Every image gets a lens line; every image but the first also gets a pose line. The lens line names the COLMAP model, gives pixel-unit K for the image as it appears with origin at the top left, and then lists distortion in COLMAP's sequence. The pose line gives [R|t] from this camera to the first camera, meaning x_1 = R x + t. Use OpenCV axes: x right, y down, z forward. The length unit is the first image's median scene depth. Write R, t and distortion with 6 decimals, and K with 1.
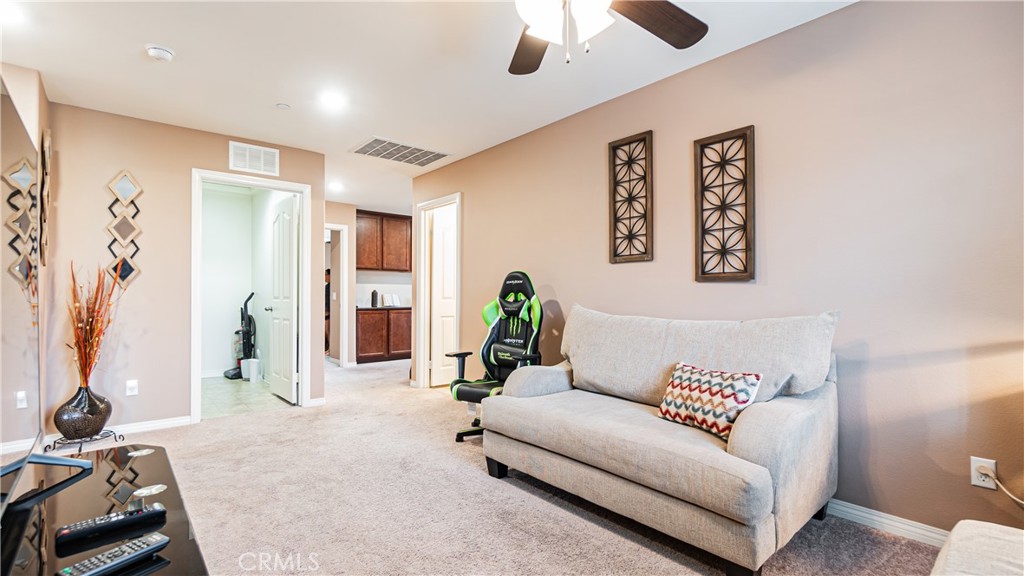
lens RADIAL K [[461.6, 0, 506.1], [0, 461.6, 290.4], [0, 0, 1]] dist [0.002776, 0.000040]
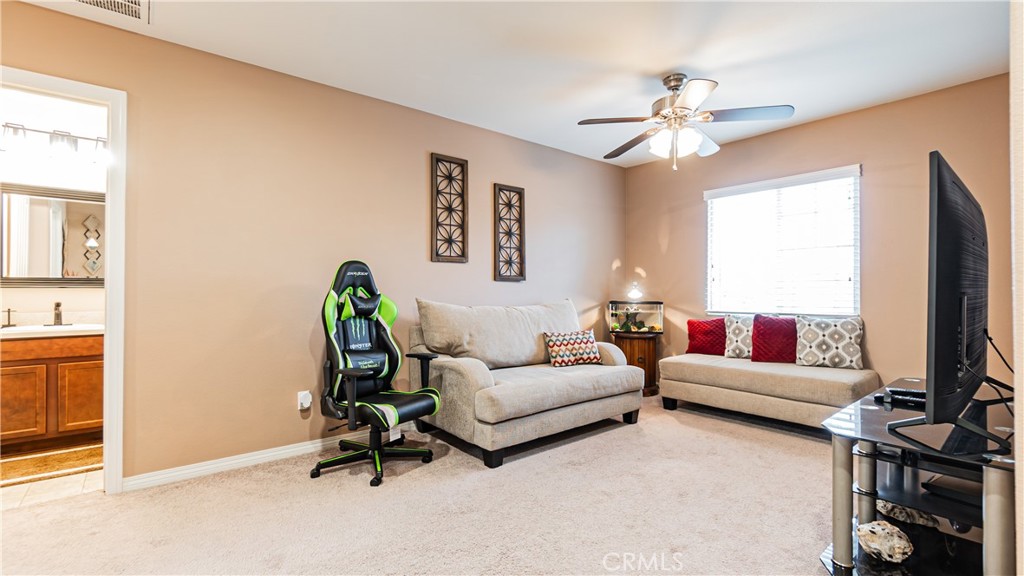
lens RADIAL K [[453.4, 0, 498.5], [0, 453.4, 289.1], [0, 0, 1]] dist [0.001105, 0.000127]
pose [[0.028535, 0.003633, 0.999586, -0.936436], [-0.009763, 0.999947, -0.003356, 0.011034], [-0.999545, -0.009663, 0.028569, 0.879070]]
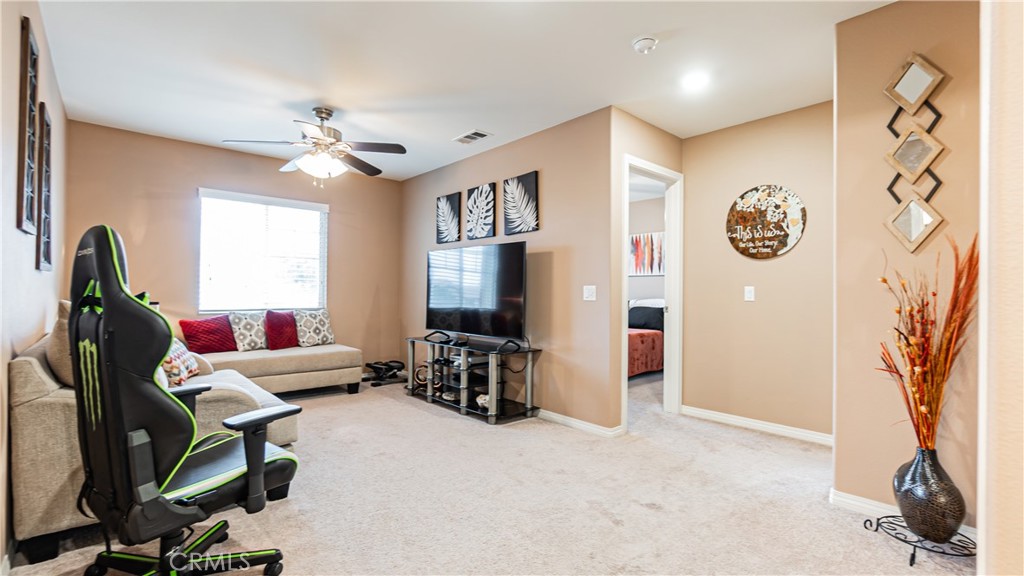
lens RADIAL K [[453.4, 0, 498.5], [0, 453.4, 289.1], [0, 0, 1]] dist [0.001105, 0.000127]
pose [[-0.999929, -0.010187, -0.006242, -0.384918], [-0.010057, 0.999741, -0.020415, 0.023750], [0.006449, -0.020350, -0.999772, 1.700548]]
